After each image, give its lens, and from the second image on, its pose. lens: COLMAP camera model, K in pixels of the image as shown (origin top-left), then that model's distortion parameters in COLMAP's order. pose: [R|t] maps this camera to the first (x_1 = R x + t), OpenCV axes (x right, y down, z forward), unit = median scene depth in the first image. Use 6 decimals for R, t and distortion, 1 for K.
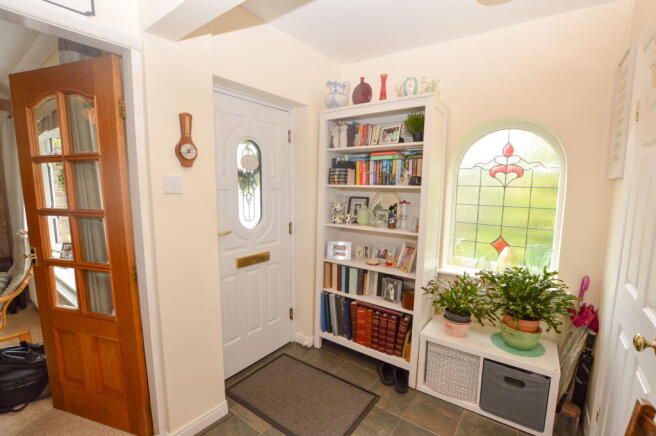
lens RADIAL K [[291.9, 0, 332.7], [0, 291.9, 222.5], [0, 0, 1]] dist [-0.033058, 0.003463]
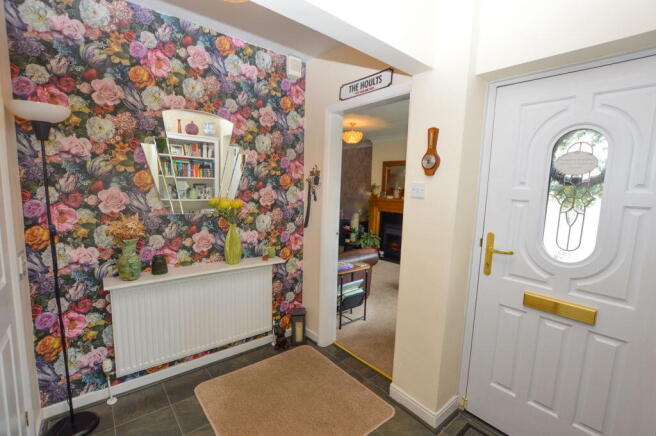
lens RADIAL K [[291.9, 0, 328.7], [0, 291.9, 219.5], [0, 0, 1]] dist [-0.033058, 0.003463]
pose [[-0.219969, 0.100574, -0.970309, 0.476988], [-0.152919, 0.978819, 0.136123, -0.083916], [0.963447, 0.178322, -0.199930, 0.603302]]
